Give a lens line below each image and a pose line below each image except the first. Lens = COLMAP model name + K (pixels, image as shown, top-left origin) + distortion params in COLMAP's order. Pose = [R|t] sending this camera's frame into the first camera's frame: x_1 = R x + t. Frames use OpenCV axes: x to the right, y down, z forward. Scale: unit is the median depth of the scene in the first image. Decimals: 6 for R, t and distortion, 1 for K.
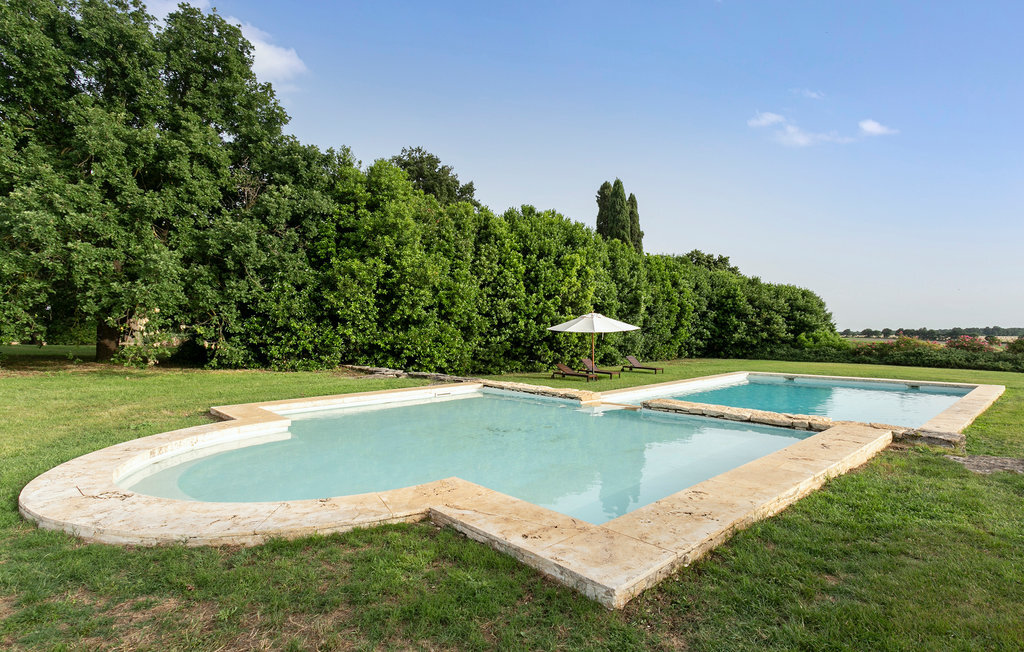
lens RADIAL K [[505.4, 0, 515.1], [0, 505.4, 328.7], [0, 0, 1]] dist [0.002559, 0.001241]
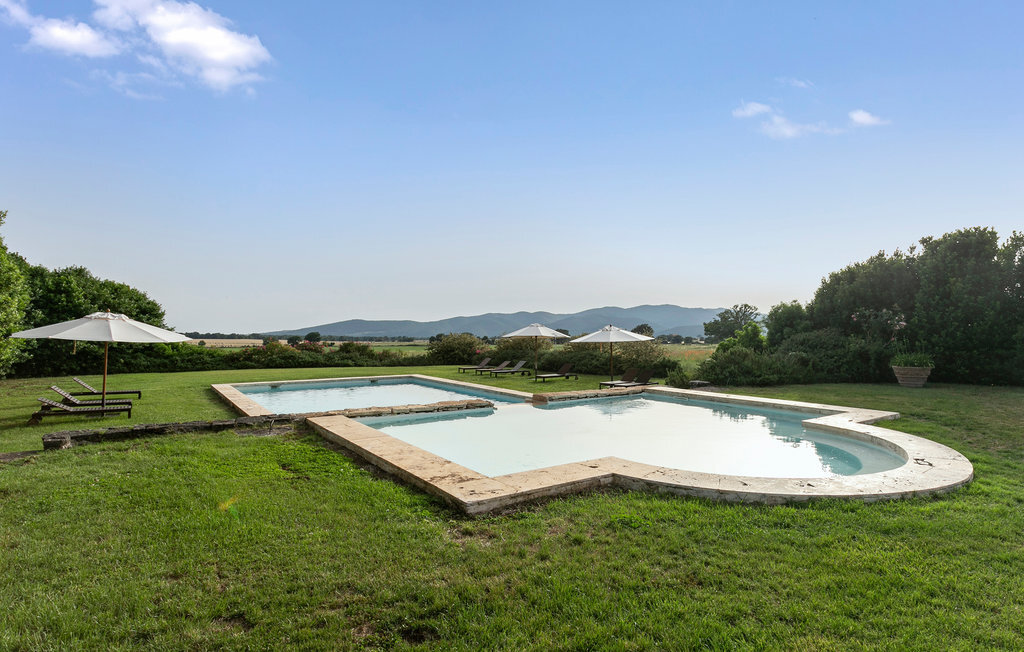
lens RADIAL K [[574.6, 0, 516.2], [0, 574.6, 326.7], [0, 0, 1]] dist [0.009410, 0.000433]
pose [[0.127257, 0.011956, 0.991798, -0.452040], [-0.001804, 0.999928, -0.011822, -0.004590], [-0.991868, -0.000285, 0.127270, 0.344126]]
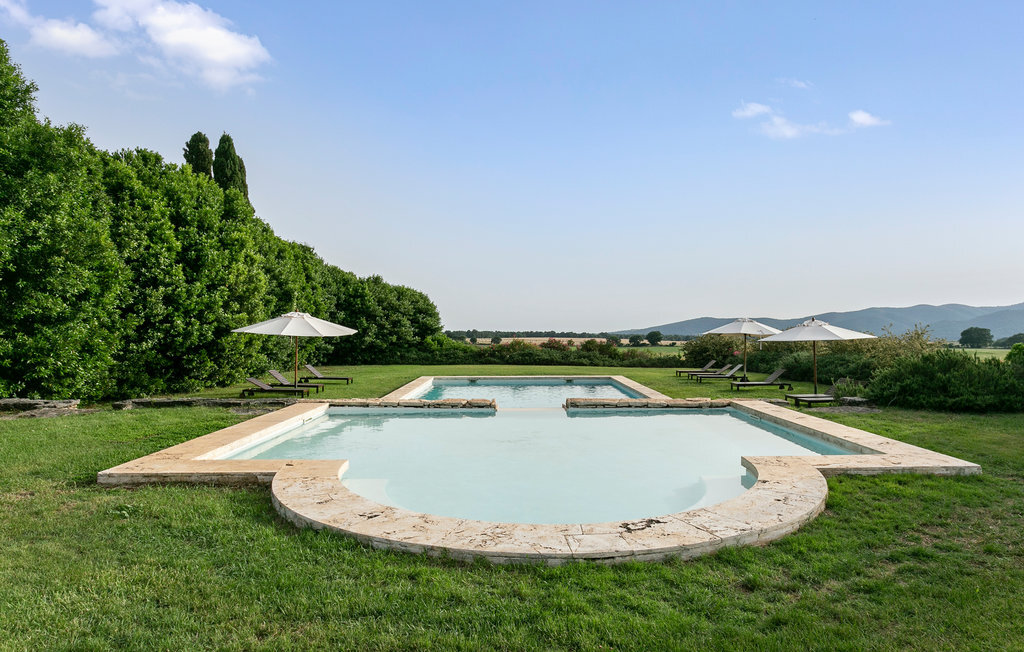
lens RADIAL K [[627.1, 0, 509.8], [0, 627.1, 327.0], [0, 0, 1]] dist [0.001155, 0.000541]
pose [[0.667774, 0.008901, 0.744311, -0.317415], [-0.004698, 0.999959, -0.007743, -0.001097], [-0.744350, 0.001674, 0.667788, 0.078949]]
